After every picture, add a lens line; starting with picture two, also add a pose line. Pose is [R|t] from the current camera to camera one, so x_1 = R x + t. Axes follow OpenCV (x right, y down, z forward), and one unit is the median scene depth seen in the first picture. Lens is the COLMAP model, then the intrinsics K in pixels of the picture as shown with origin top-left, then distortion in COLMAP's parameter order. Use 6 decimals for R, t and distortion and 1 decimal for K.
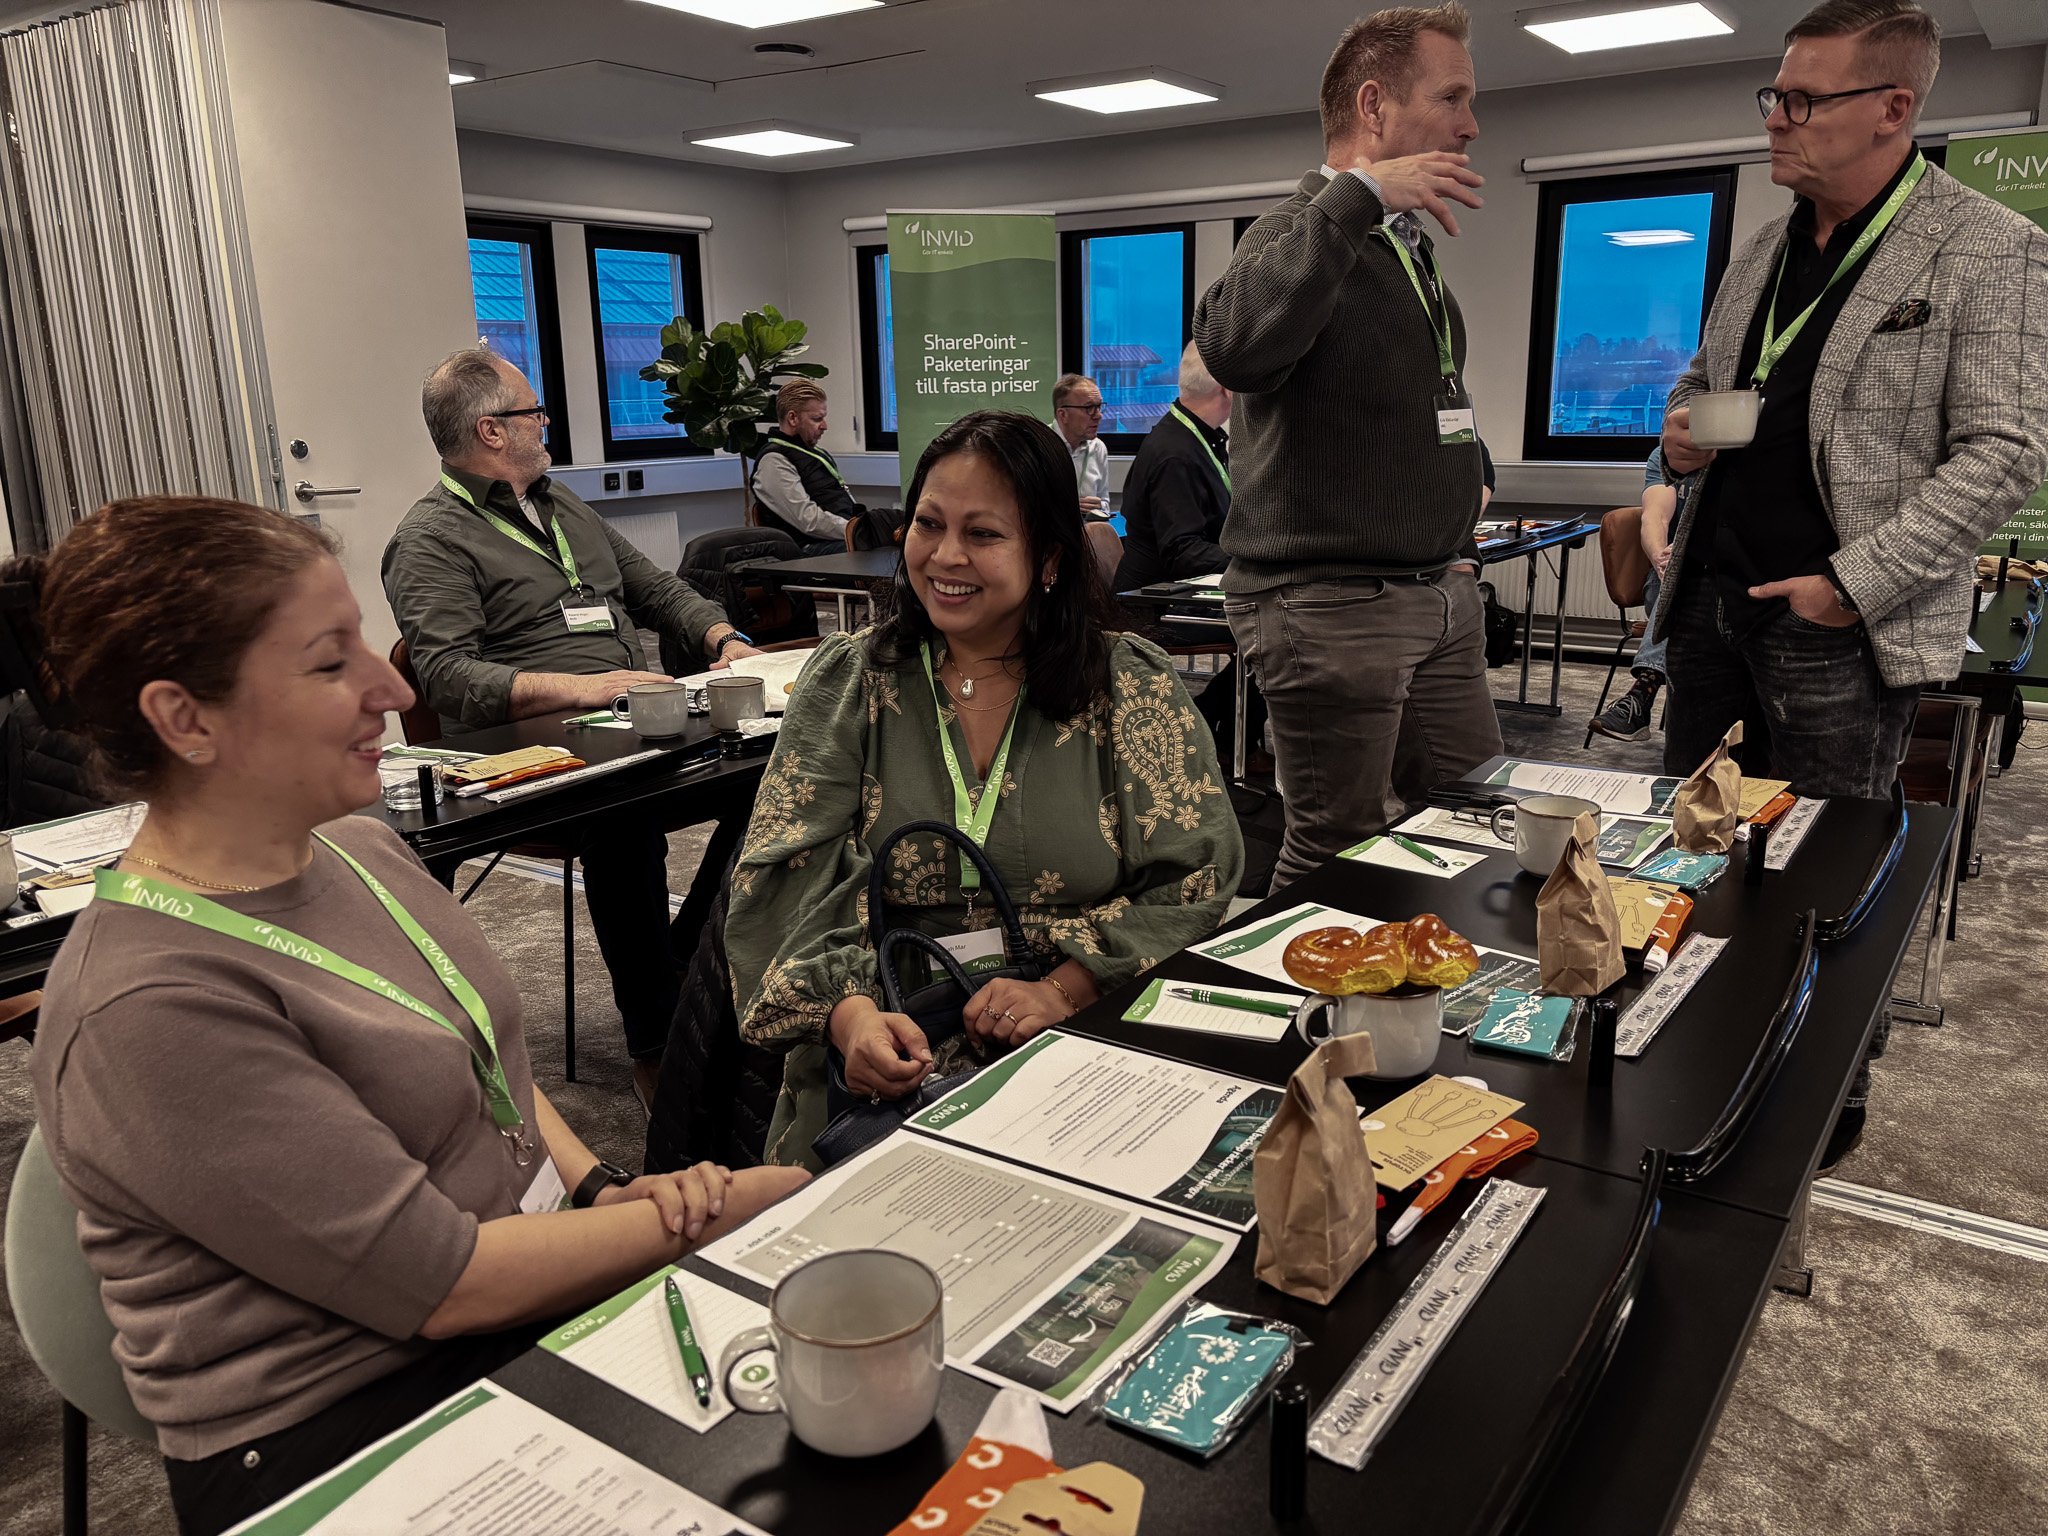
lens RADIAL K [[1556.9, 0, 1016.9], [0, 1556.9, 766.3], [0, 0, 1]] dist [0.026267, -0.046920]
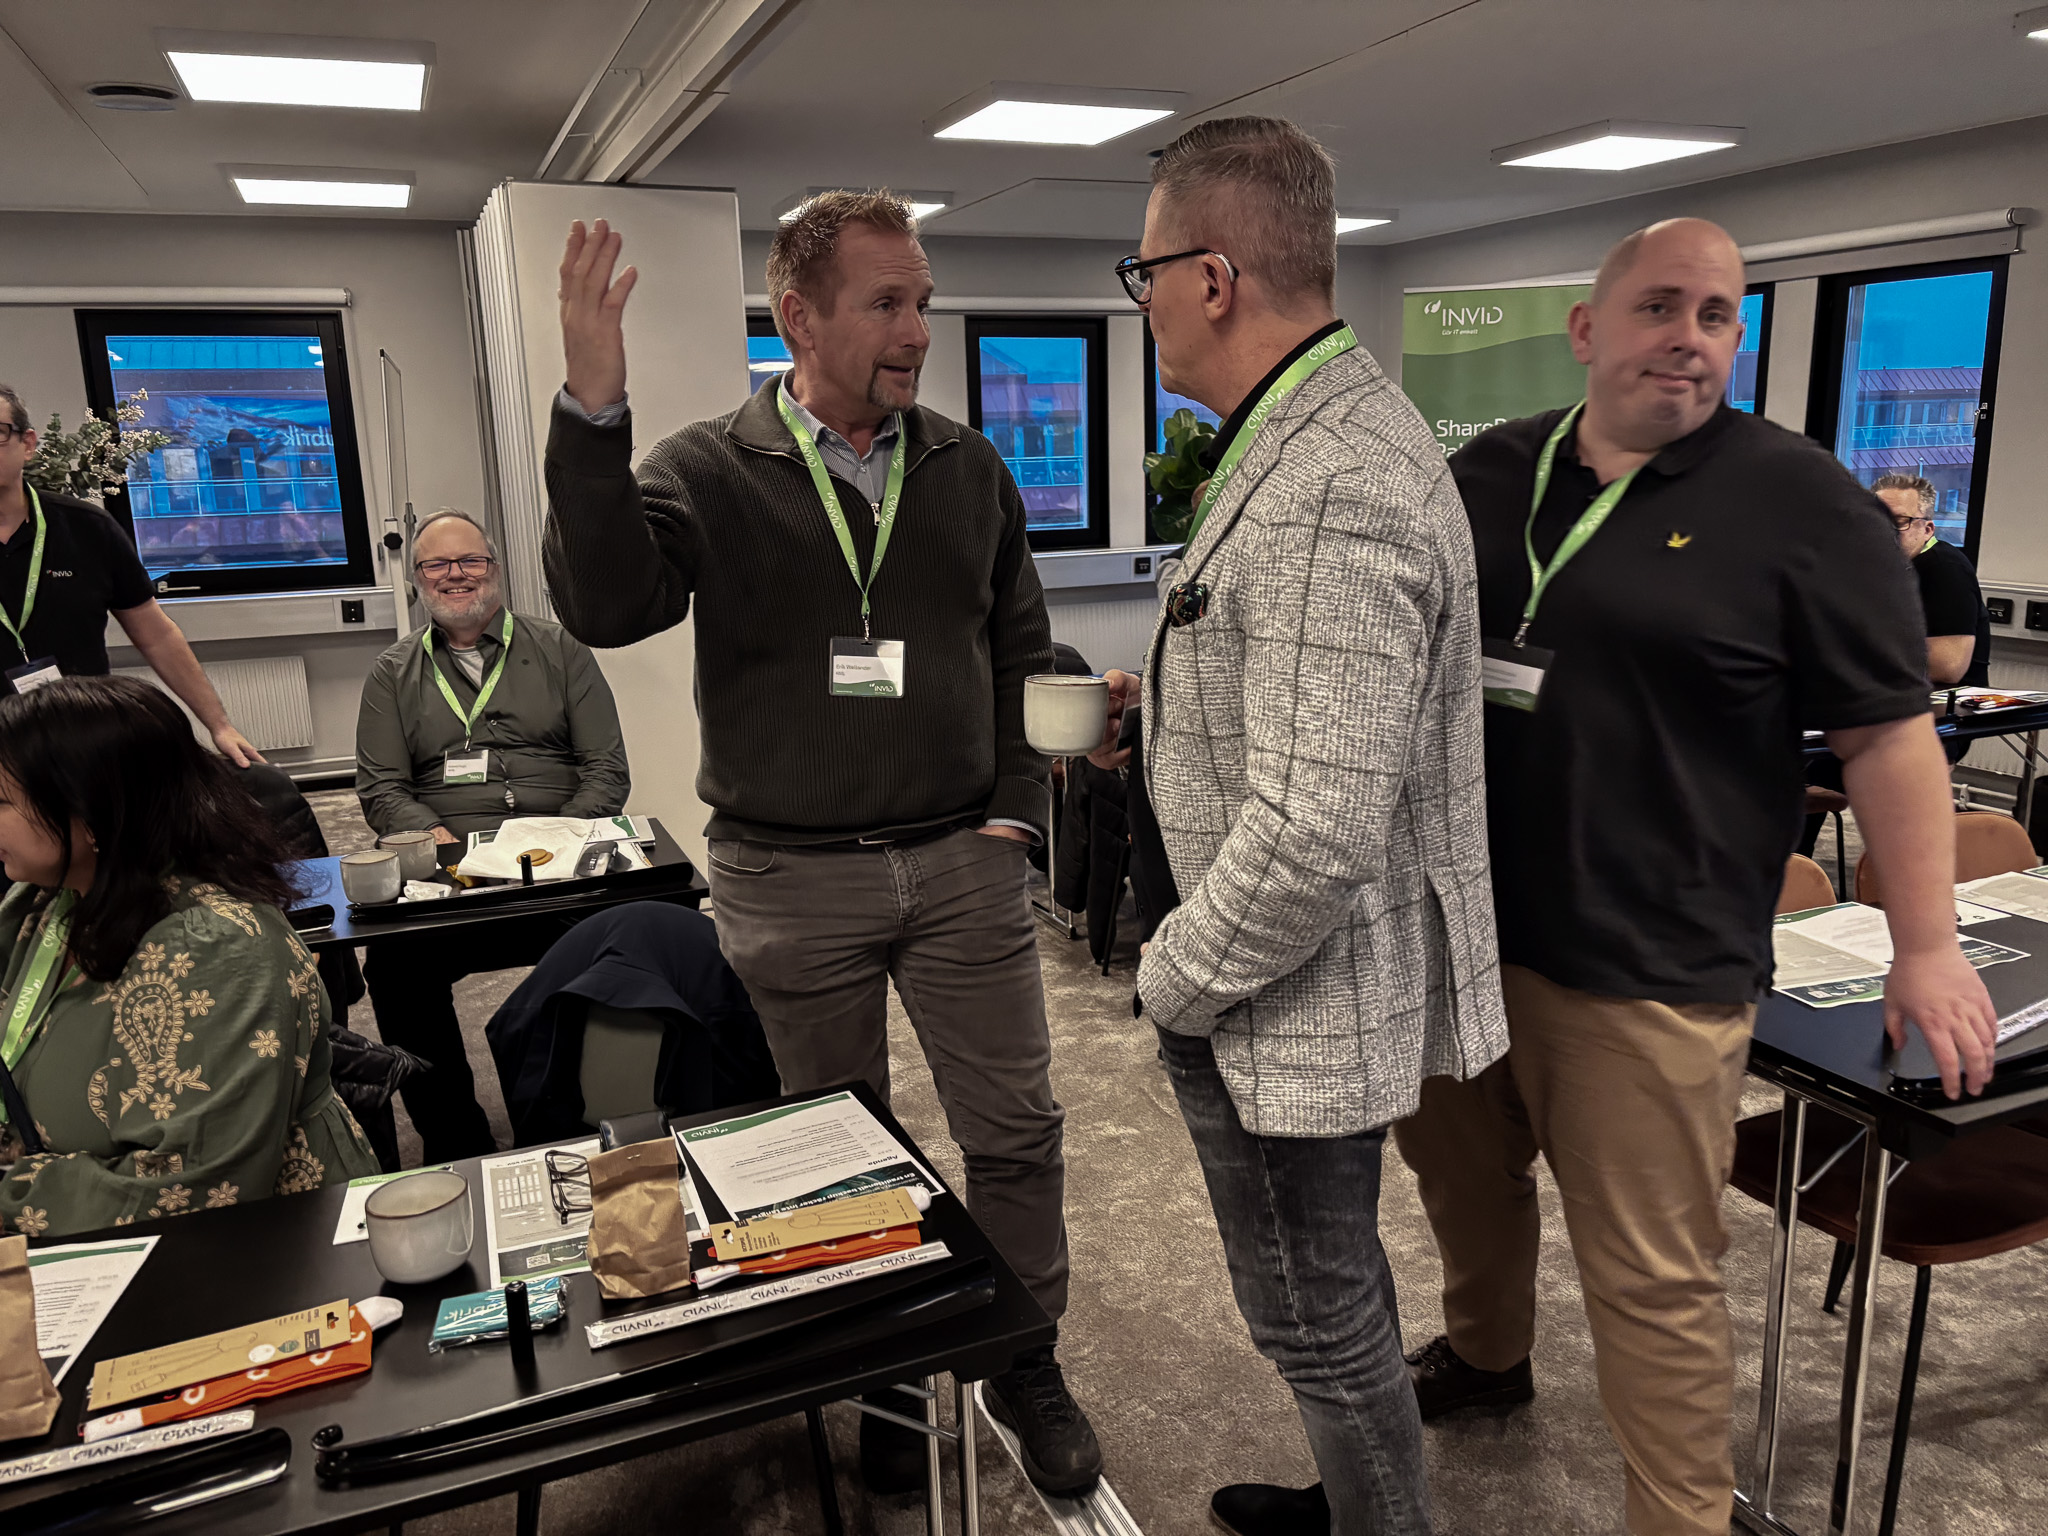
lens RADIAL K [[1556.9, 0, 1016.1], [0, 1556.9, 773.5], [0, 0, 1]] dist [0.026267, -0.046920]
pose [[0.825016, 0.121045, -0.551994, 0.907162], [-0.128624, 0.991374, 0.025152, -0.226678], [0.550277, 0.050248, 0.833469, 0.409406]]
